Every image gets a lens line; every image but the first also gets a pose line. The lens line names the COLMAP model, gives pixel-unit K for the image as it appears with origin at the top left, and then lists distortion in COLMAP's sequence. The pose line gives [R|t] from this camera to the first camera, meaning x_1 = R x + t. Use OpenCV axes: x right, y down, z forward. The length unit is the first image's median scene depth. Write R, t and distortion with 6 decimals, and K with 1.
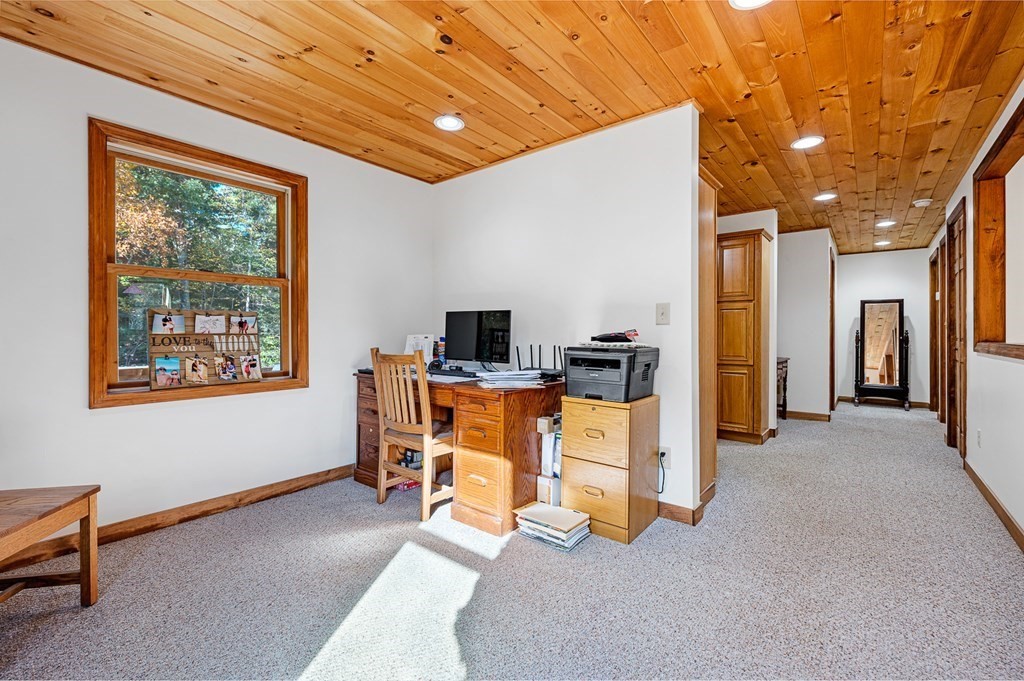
lens RADIAL K [[434.5, 0, 501.9], [0, 434.5, 333.5], [0, 0, 1]] dist [-0.000308, -0.000016]
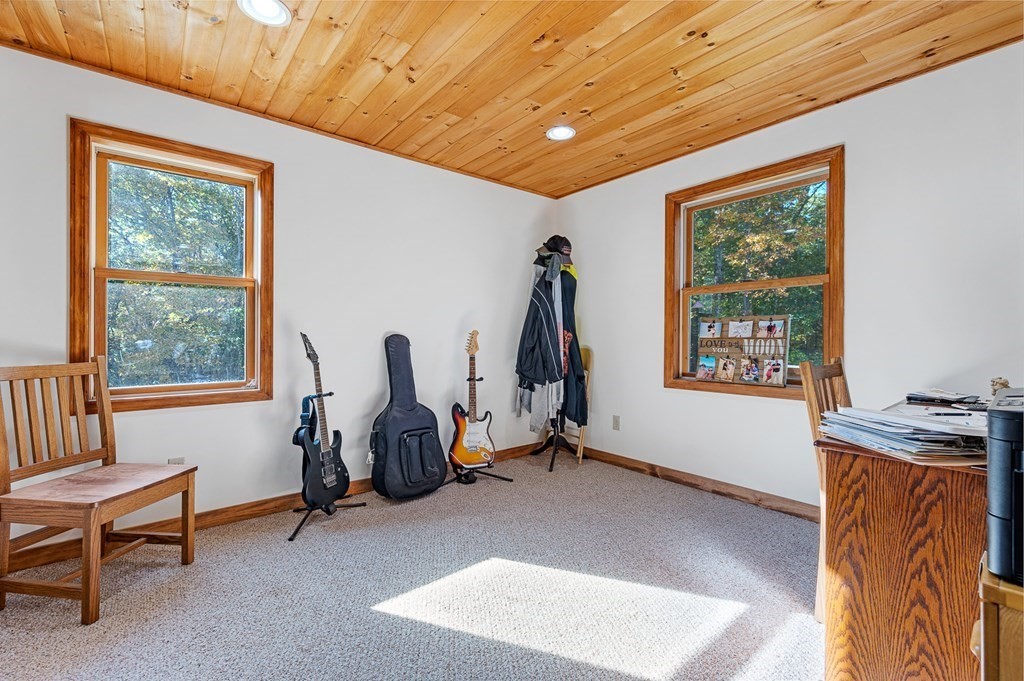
lens RADIAL K [[434.5, 0, 508.1], [0, 434.5, 332.2], [0, 0, 1]] dist [-0.000308, -0.000016]
pose [[-0.189535, -0.012555, -0.981794, 0.528379], [0.000661, 0.999916, -0.012914, 0.000361], [0.981874, -0.003096, -0.189511, 0.617164]]
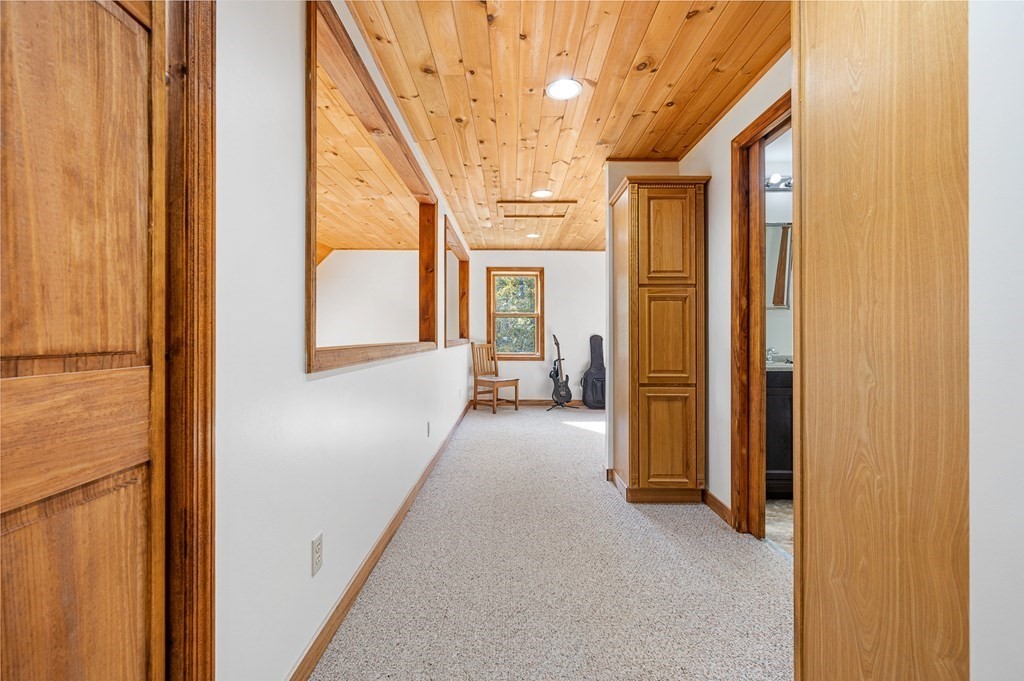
lens RADIAL K [[434.5, 0, 511.3], [0, 434.5, 337.0], [0, 0, 1]] dist [-0.000308, -0.000016]
pose [[-0.765706, 0.000442, -0.643190, 1.011233], [-0.001094, 0.999997, 0.001988, -0.000477], [0.643189, 0.002226, -0.765704, 1.207093]]
